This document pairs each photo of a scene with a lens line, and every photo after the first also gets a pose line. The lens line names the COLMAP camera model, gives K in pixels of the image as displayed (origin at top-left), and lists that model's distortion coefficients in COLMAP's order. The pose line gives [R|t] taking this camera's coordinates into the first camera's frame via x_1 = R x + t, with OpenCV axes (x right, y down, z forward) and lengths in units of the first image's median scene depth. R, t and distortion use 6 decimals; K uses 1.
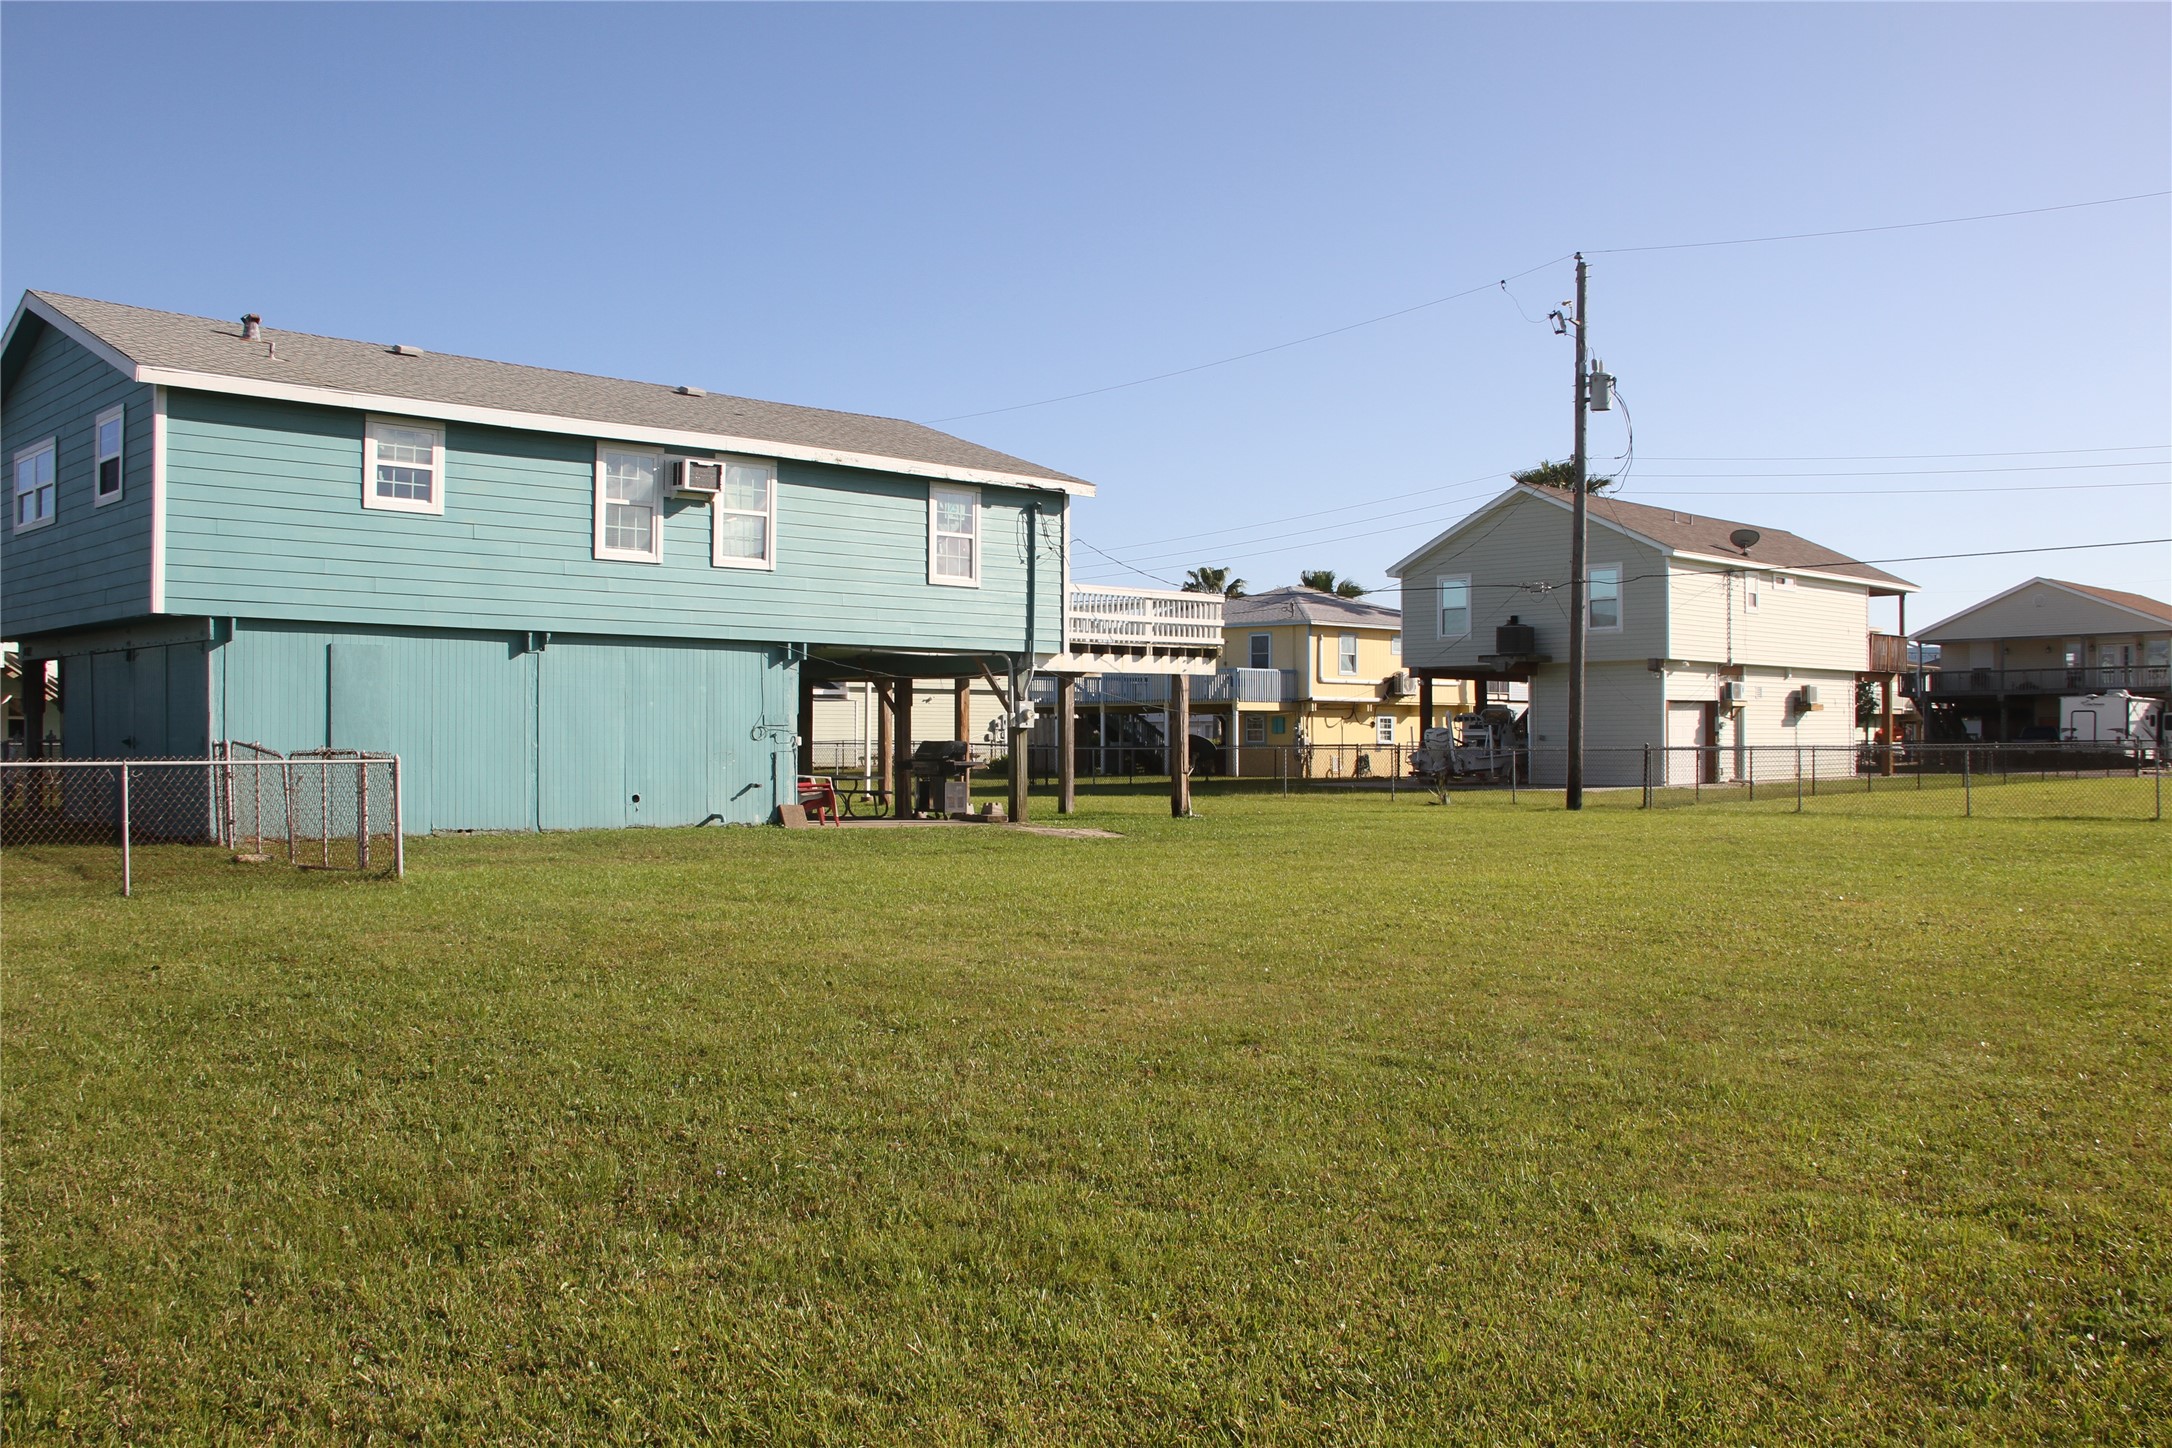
lens RADIAL K [[1799.0, 0, 1087.1], [0, 1799.0, 723.6], [0, 0, 1]] dist [-0.003508, 0.001094]
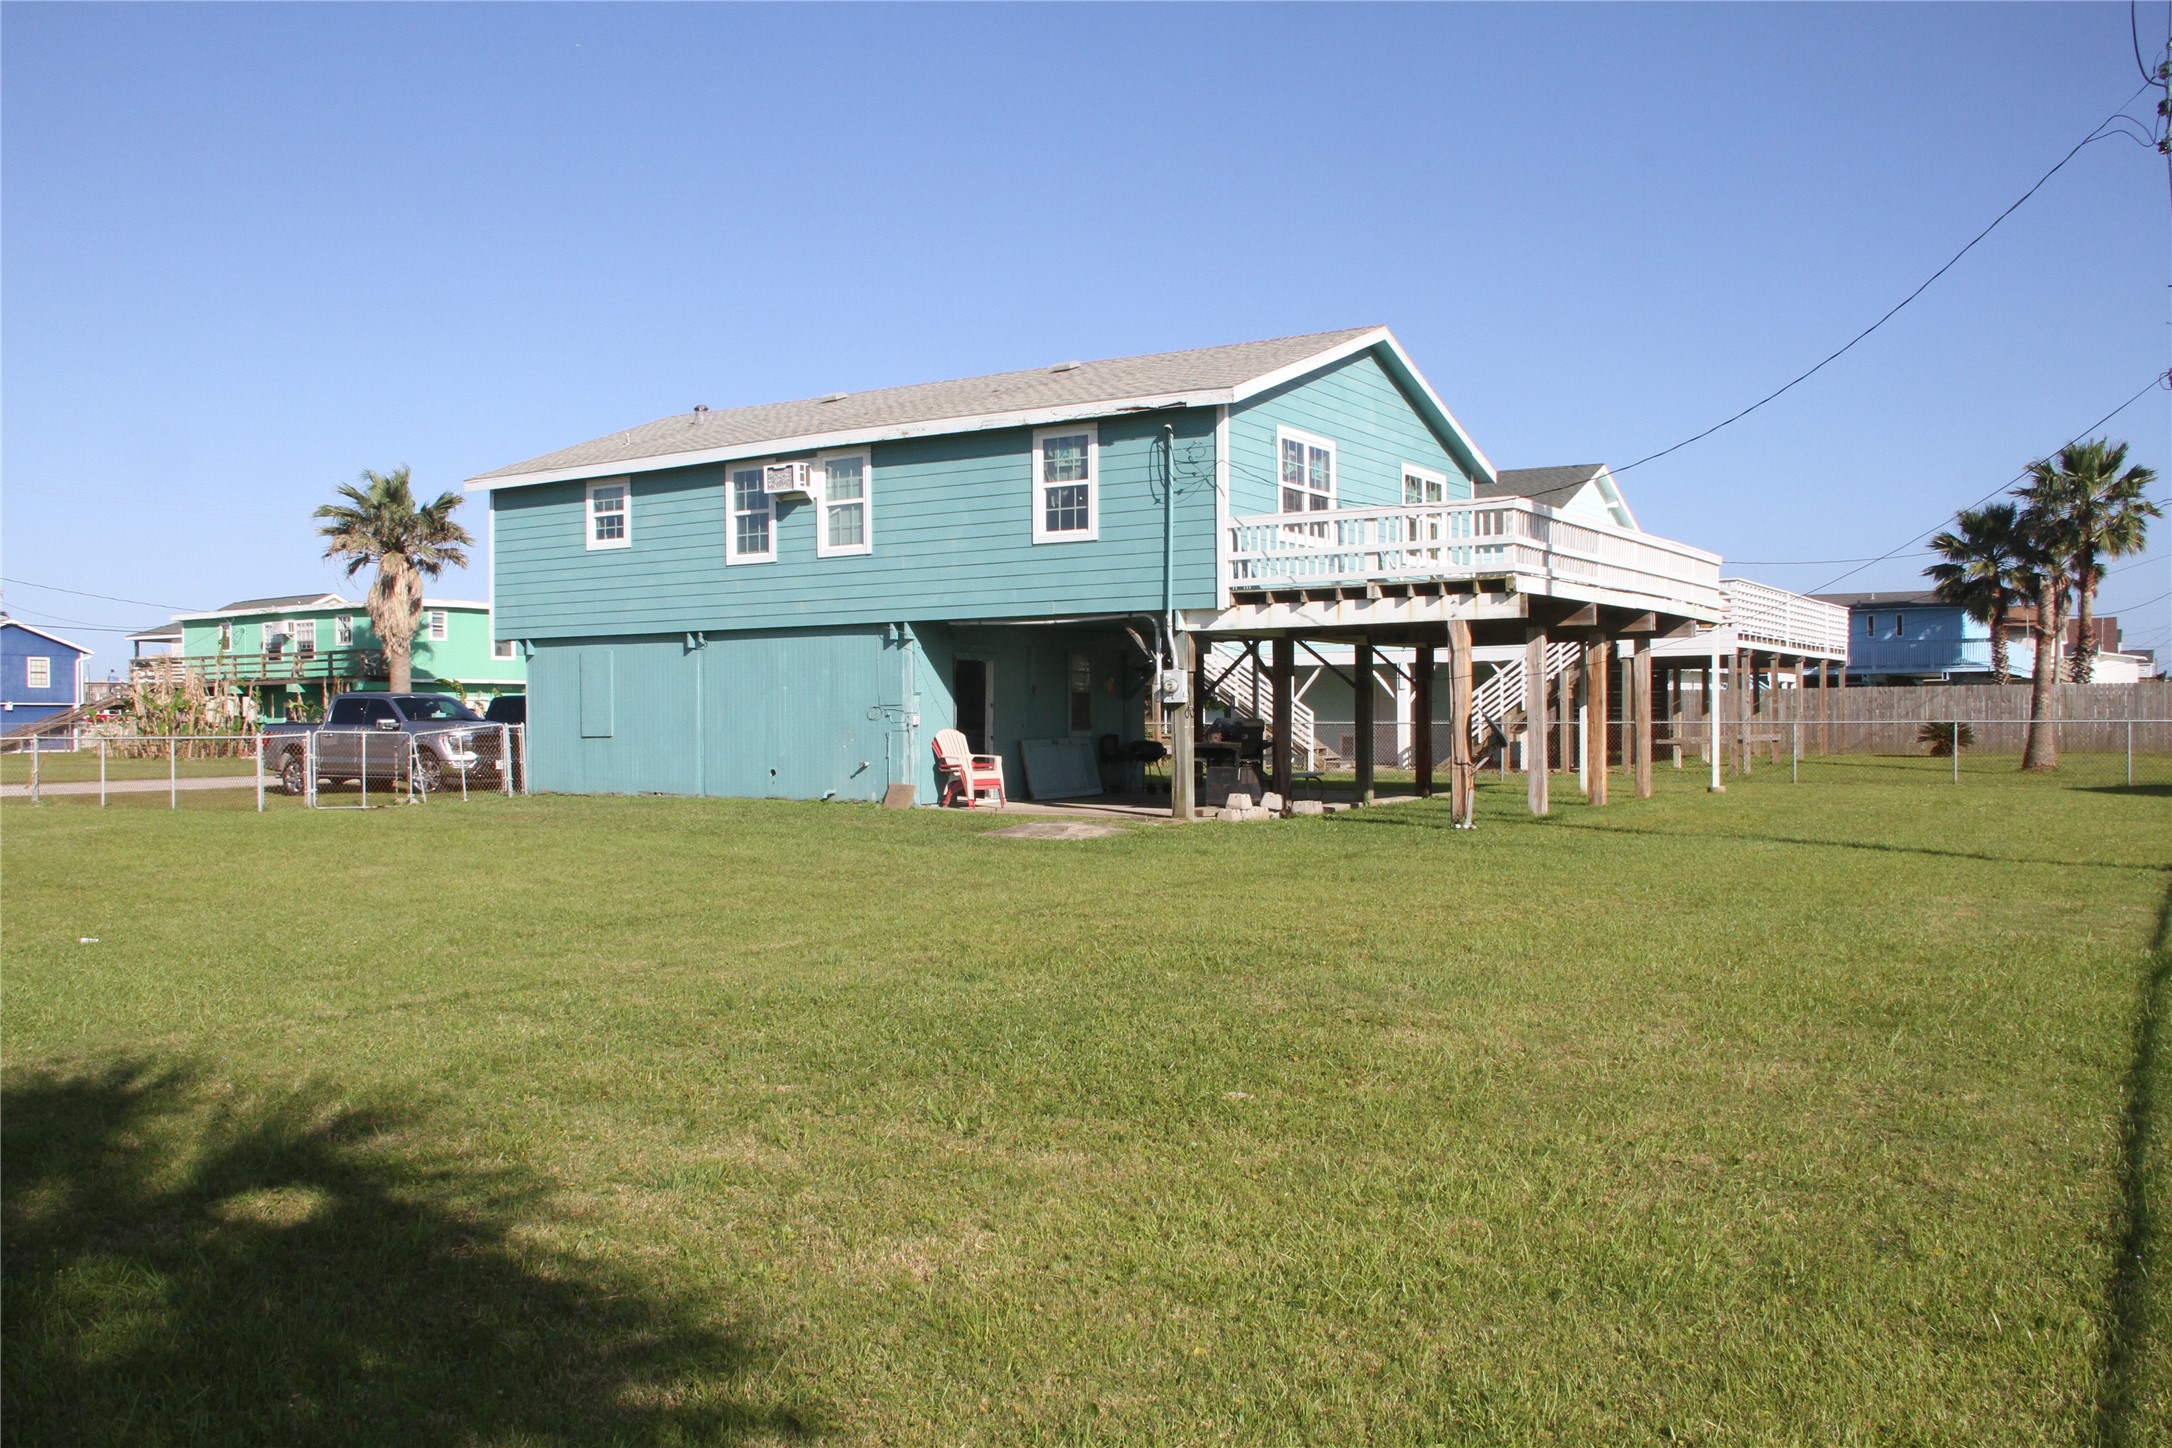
lens RADIAL K [[1799.0, 0, 1086.7], [0, 1799.0, 730.3], [0, 0, 1]] dist [-0.003508, 0.001094]
pose [[0.270792, -0.015479, -0.962513, 0.839831], [0.003408, 0.999880, -0.015121, 0.031110], [0.962632, 0.000814, 0.270812, 0.835739]]
